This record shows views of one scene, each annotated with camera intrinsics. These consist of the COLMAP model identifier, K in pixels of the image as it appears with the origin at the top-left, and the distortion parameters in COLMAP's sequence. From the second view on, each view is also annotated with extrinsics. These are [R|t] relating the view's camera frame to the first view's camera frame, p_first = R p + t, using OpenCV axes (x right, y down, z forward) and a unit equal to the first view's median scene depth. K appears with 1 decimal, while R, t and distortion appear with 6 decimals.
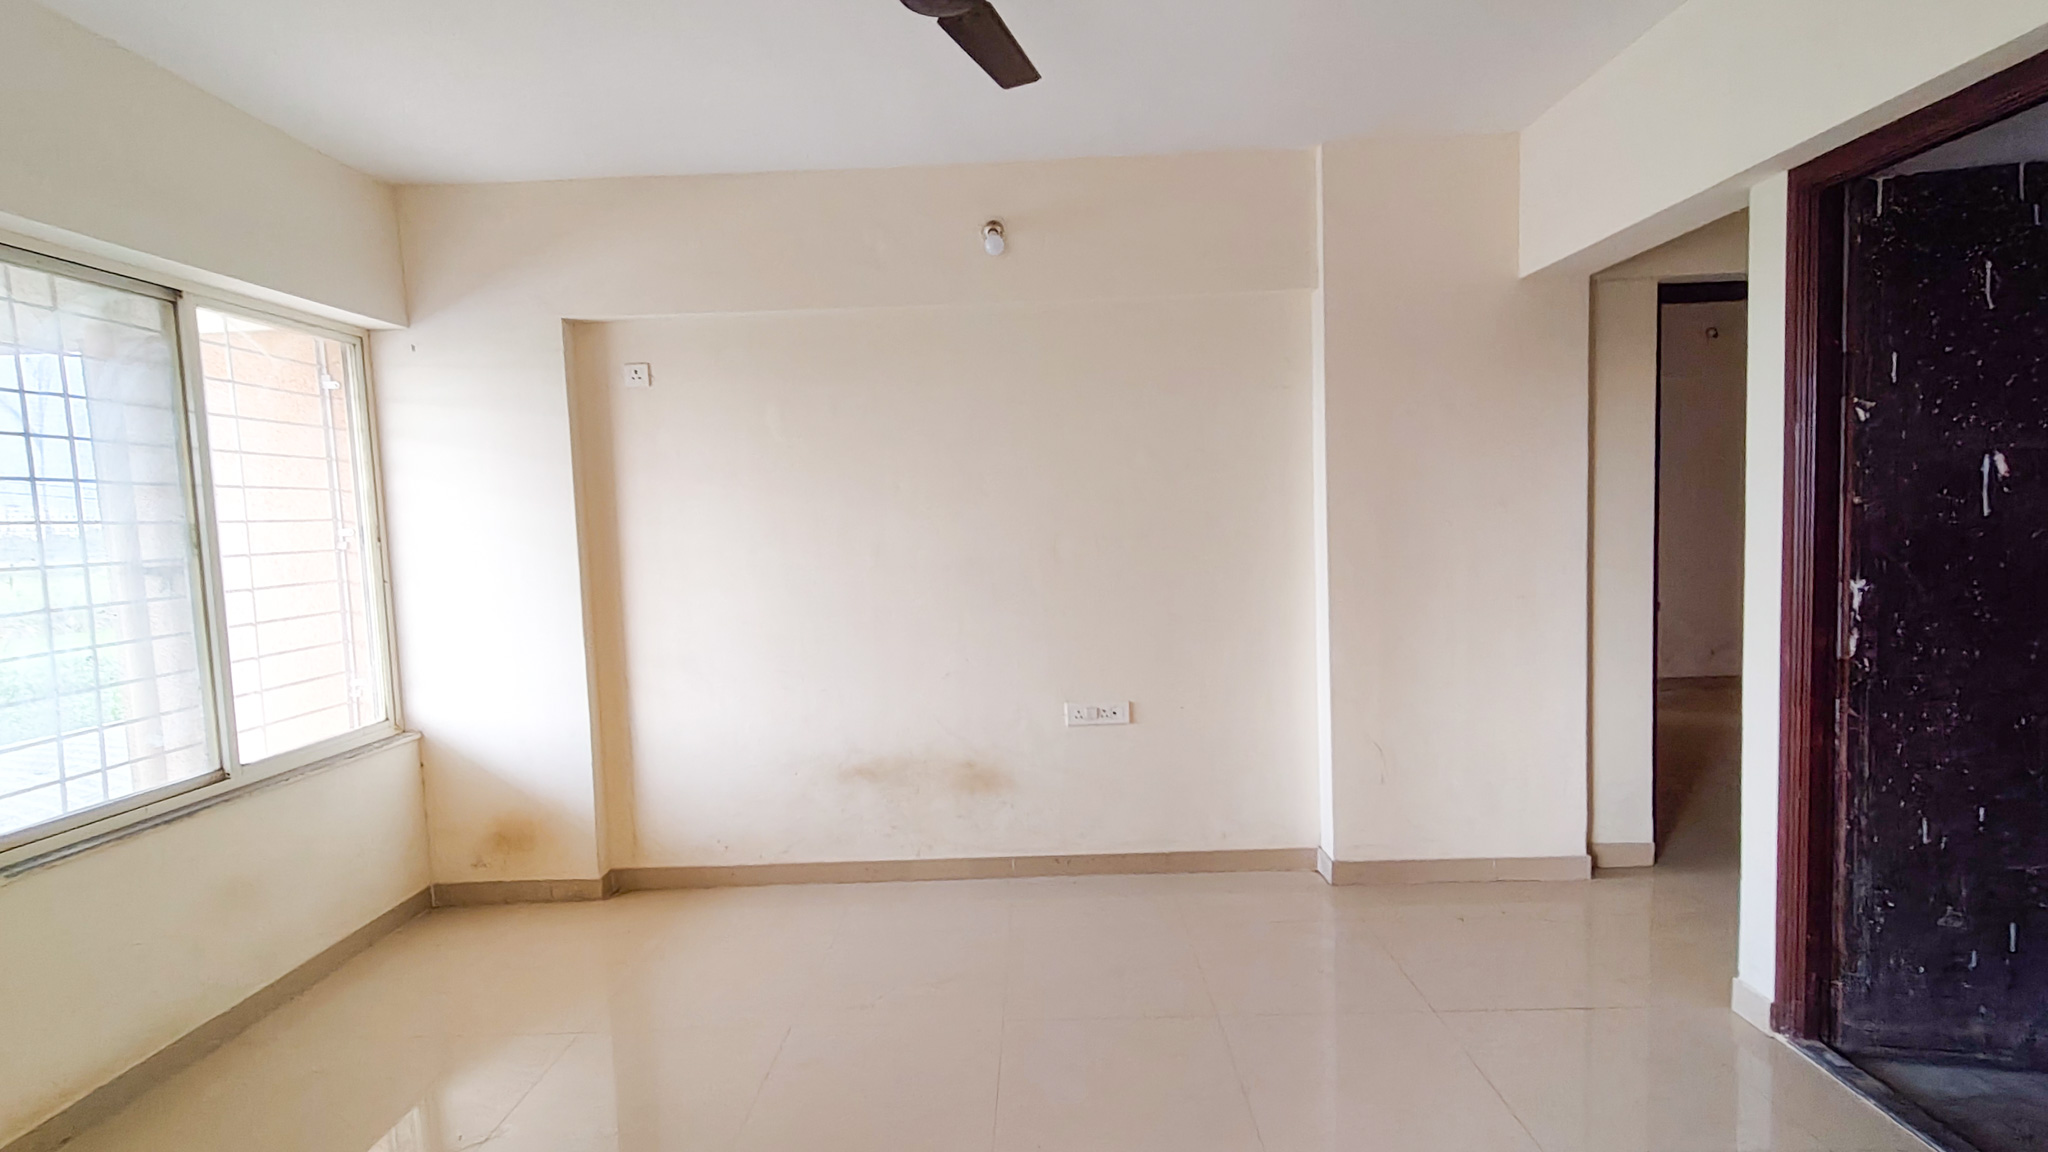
lens RADIAL K [[961.8, 0, 1019.3], [0, 961.8, 580.9], [0, 0, 1]] dist [0.007801, 0.000000]
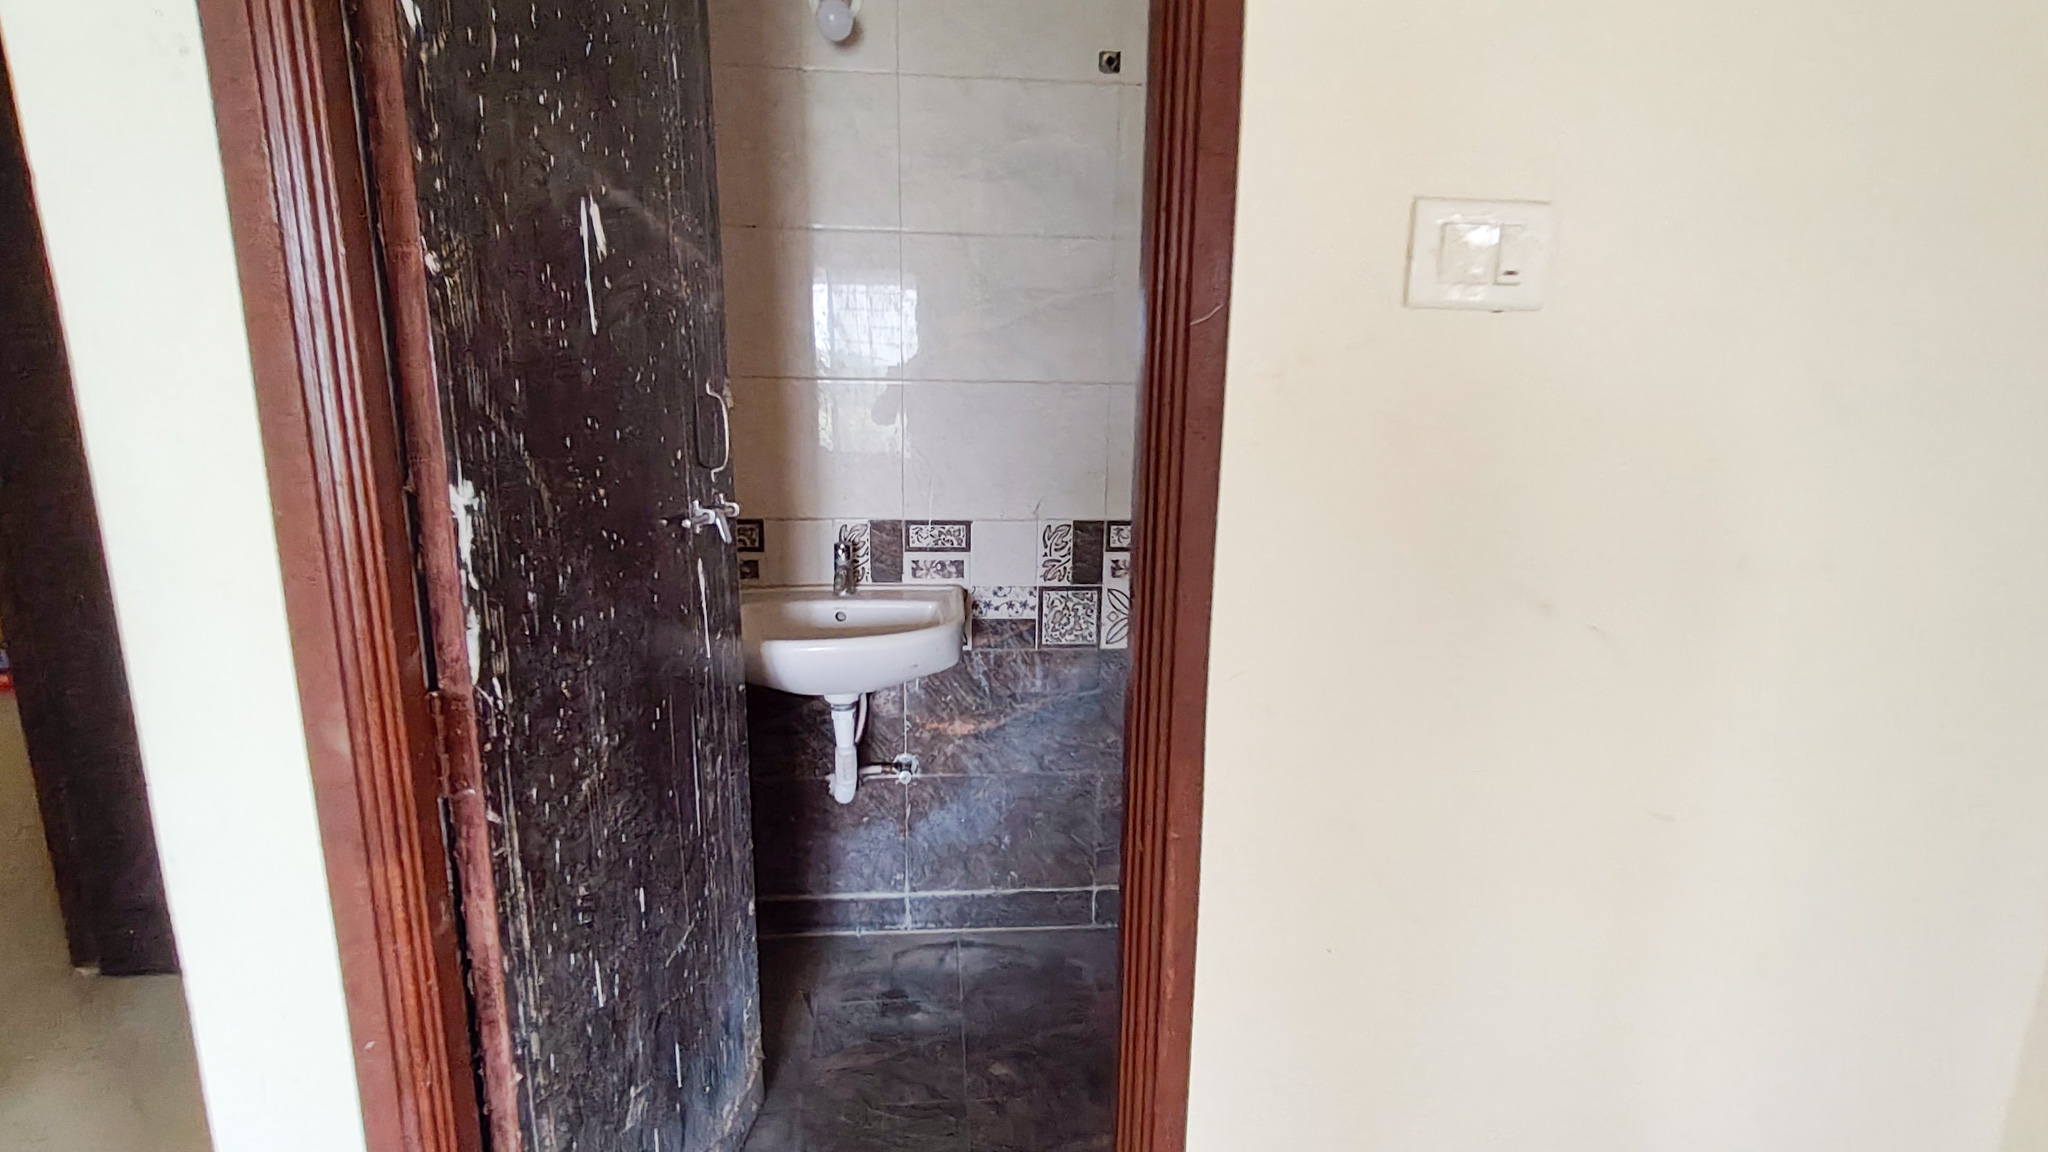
lens RADIAL K [[961.8, 0, 1019.3], [0, 961.8, 580.9], [0, 0, 1]] dist [0.007801, 0.000000]
pose [[-0.122661, -0.167585, 0.978197, 0.460250], [0.064966, 0.982170, 0.176413, -0.015983], [-0.990320, 0.085189, -0.109586, 0.819681]]
